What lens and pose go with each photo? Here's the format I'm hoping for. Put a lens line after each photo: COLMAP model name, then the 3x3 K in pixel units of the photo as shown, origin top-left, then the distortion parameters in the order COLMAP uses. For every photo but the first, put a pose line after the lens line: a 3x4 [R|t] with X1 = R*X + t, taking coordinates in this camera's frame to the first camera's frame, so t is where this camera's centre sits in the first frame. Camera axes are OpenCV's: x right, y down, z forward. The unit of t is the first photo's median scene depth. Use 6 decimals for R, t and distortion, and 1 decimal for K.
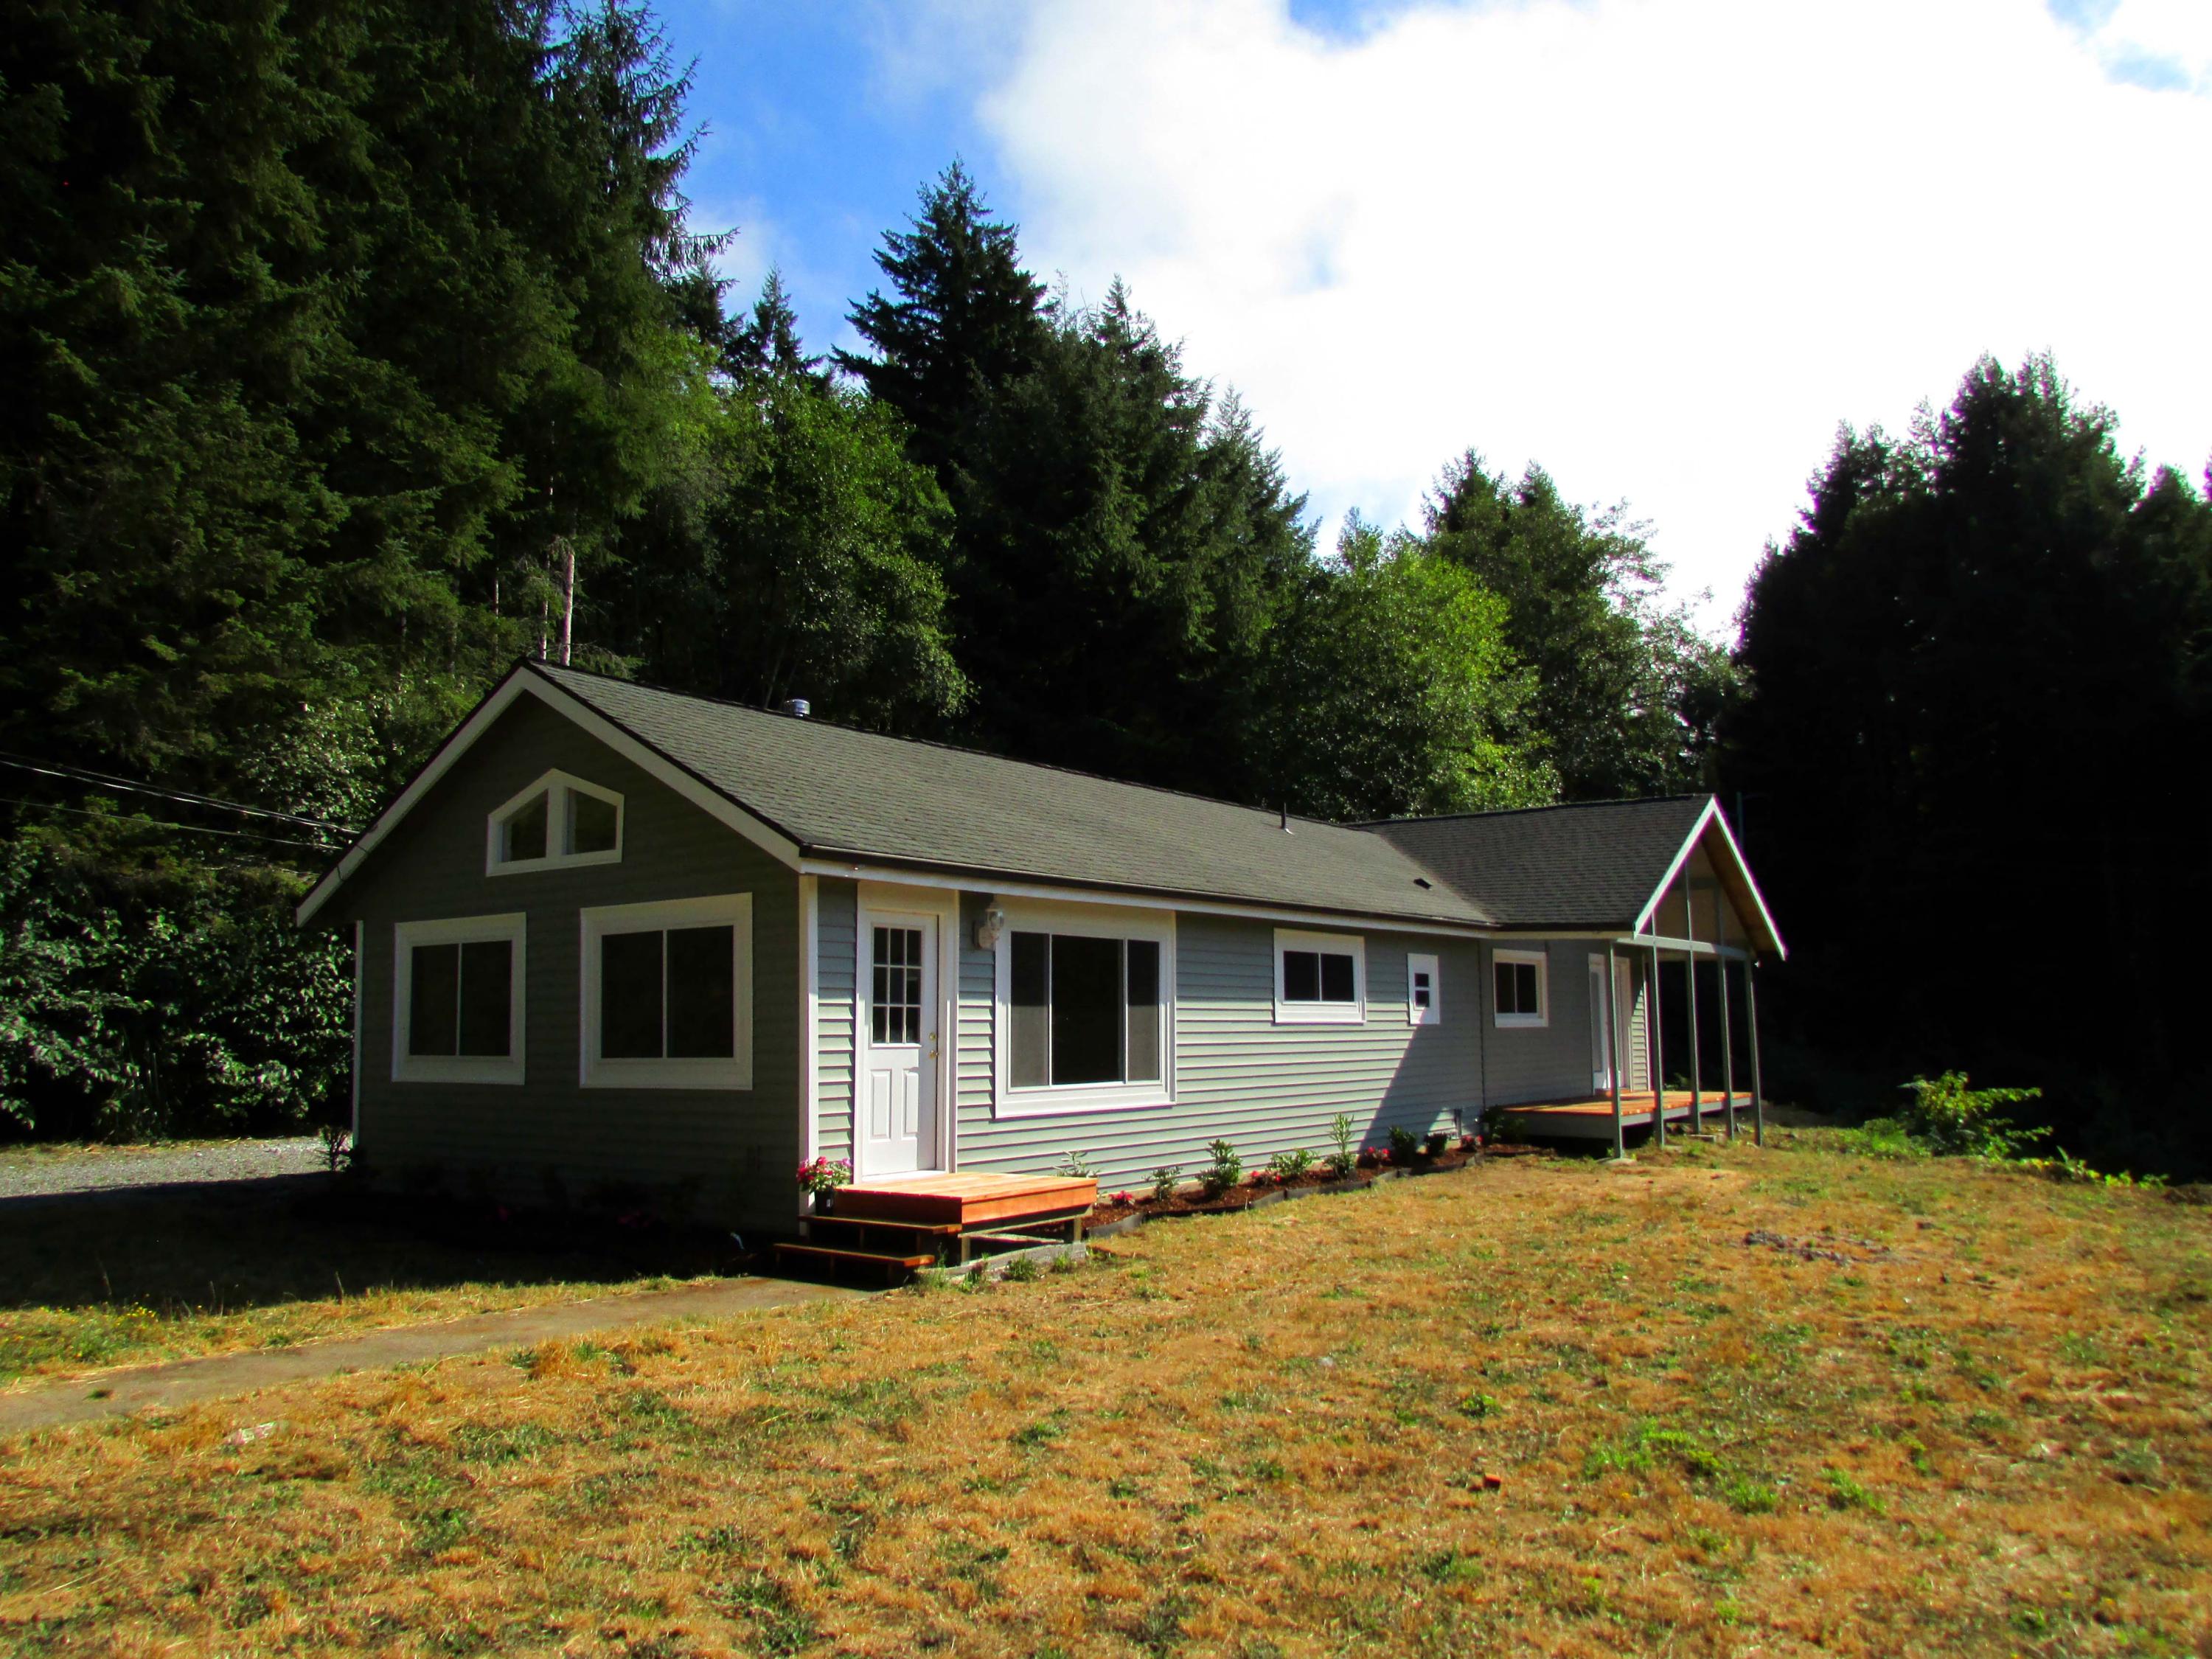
lens RADIAL K [[1599.8, 0, 1106.0], [0, 1599.8, 829.5], [0, 0, 1]] dist [0.003586, 0.004293]
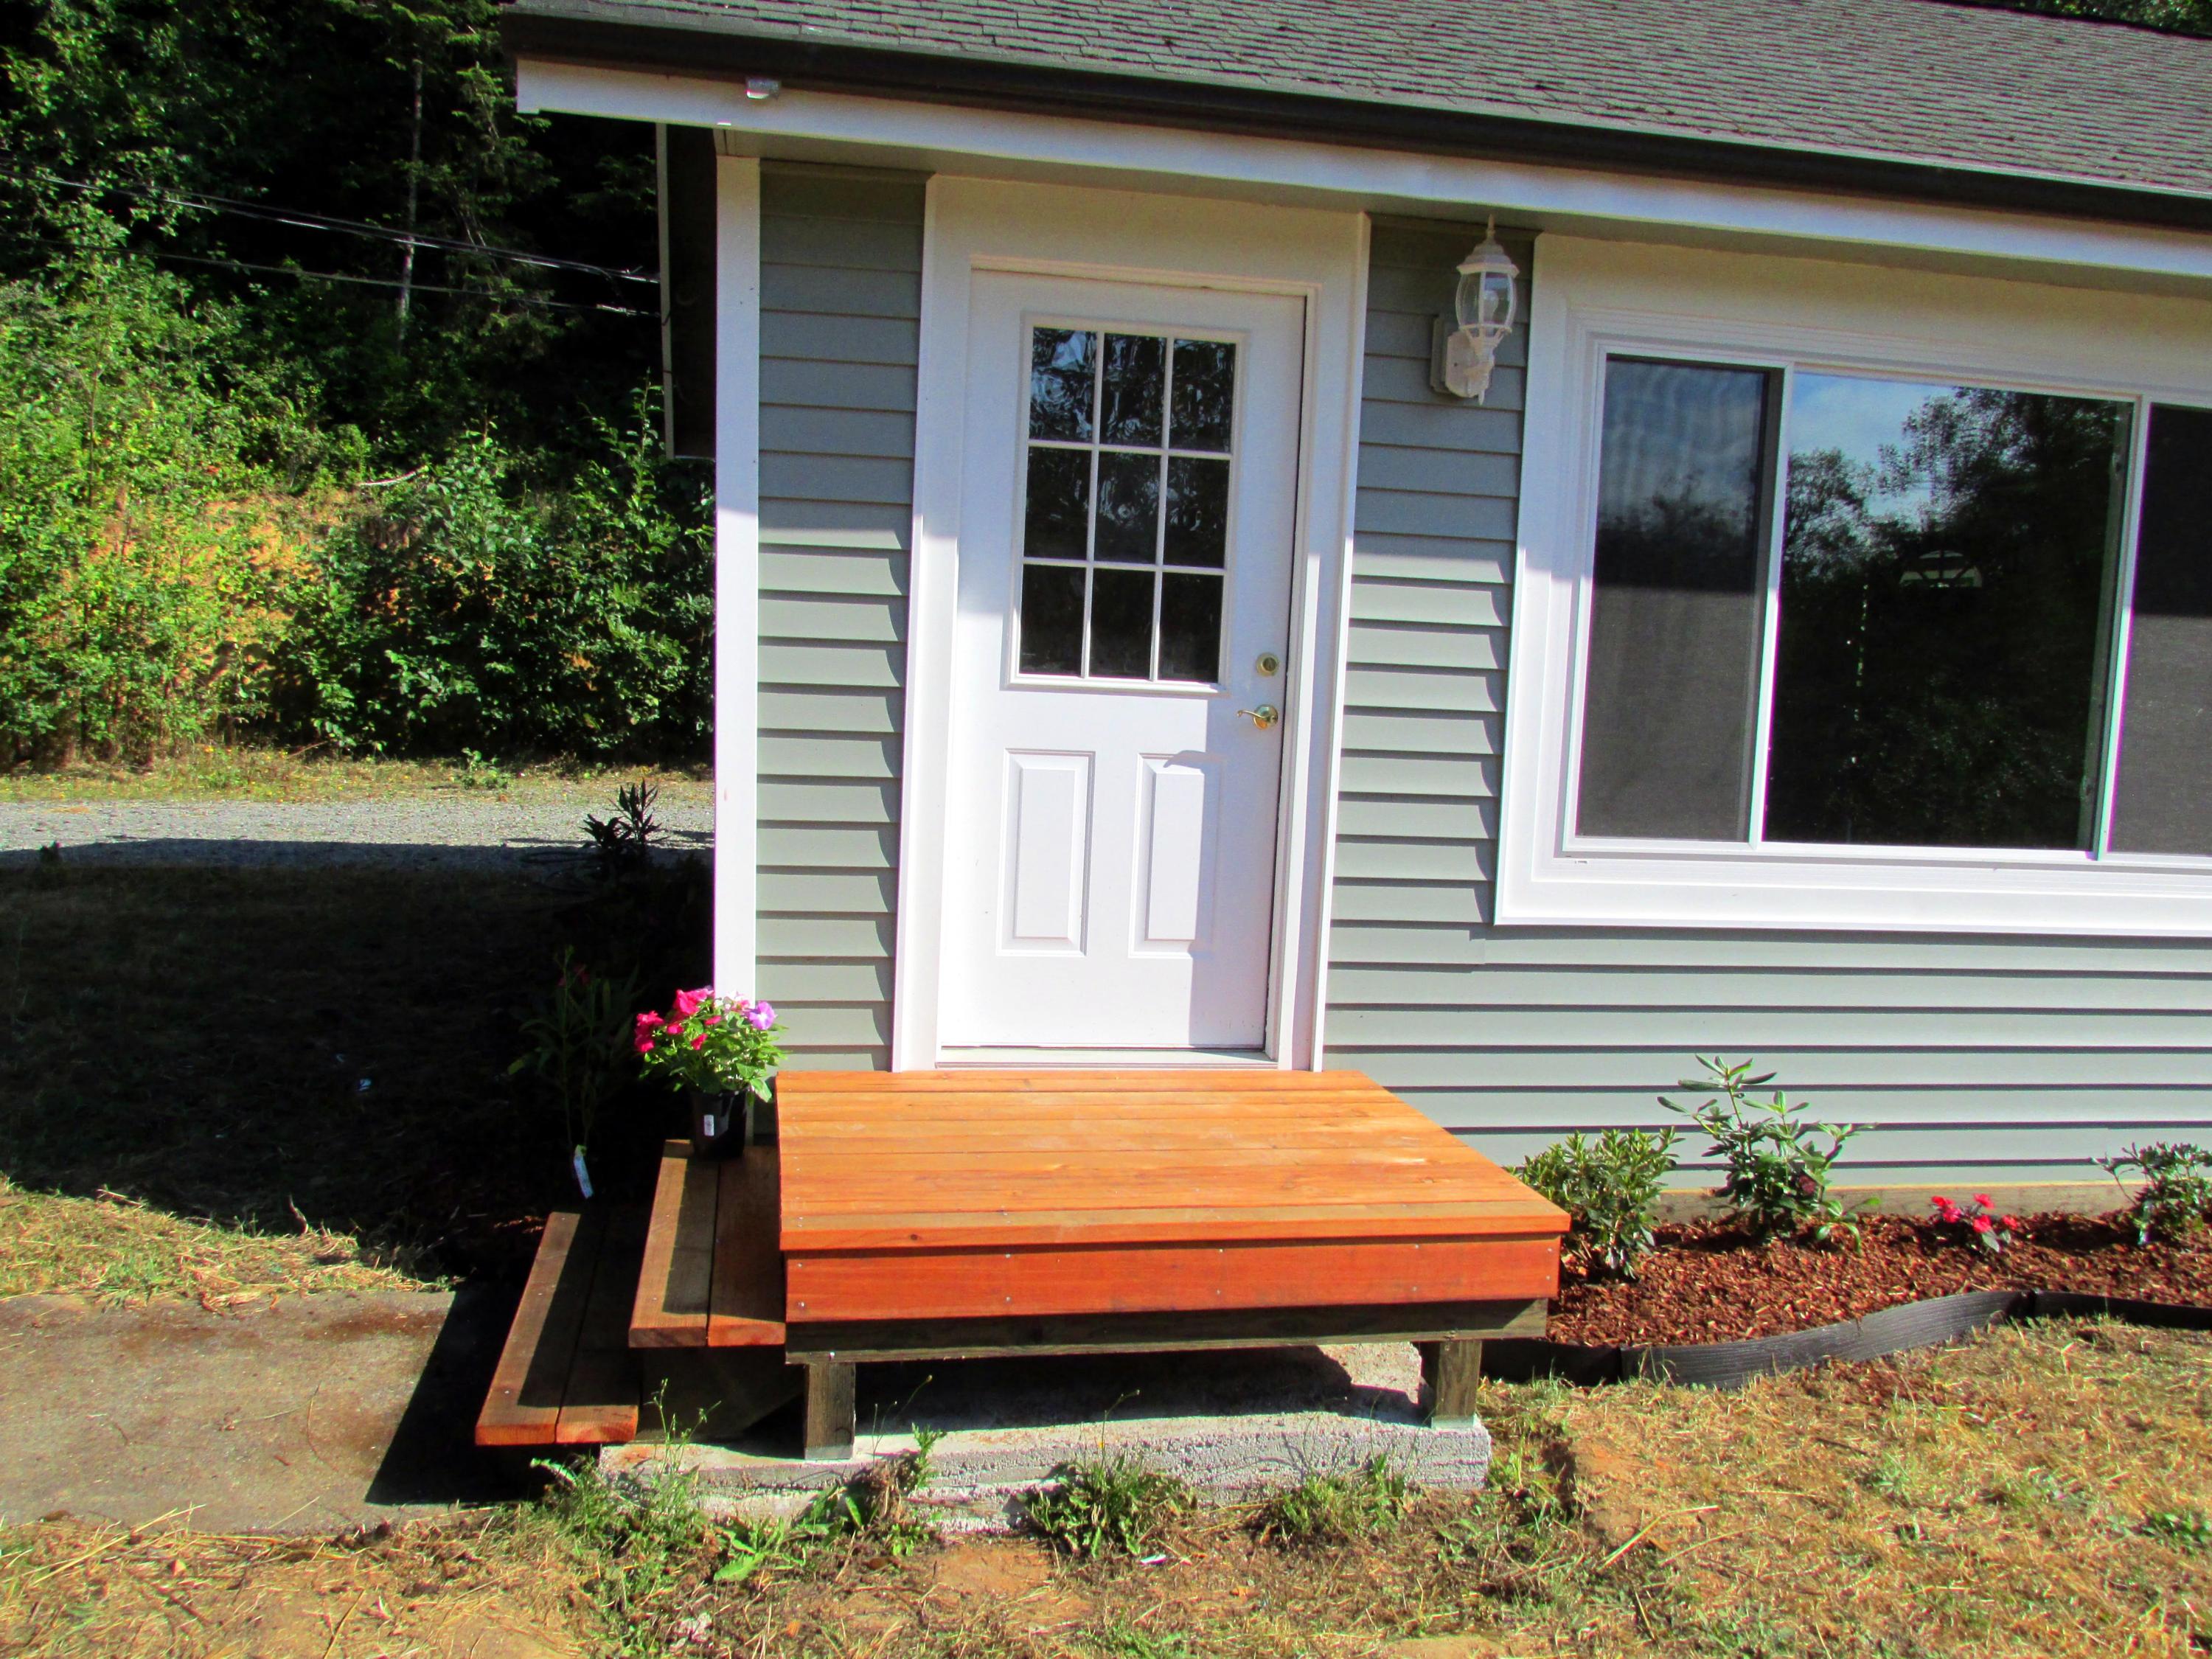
lens RADIAL K [[1582.2, 0, 1105.5], [0, 1582.2, 890.7], [0, 0, 1]] dist [0.000476, -0.000553]
pose [[0.715385, 0.082475, -0.693845, 0.103148], [0.050293, 0.984356, 0.168861, 0.119066], [0.696918, -0.155697, 0.700046, 0.743364]]
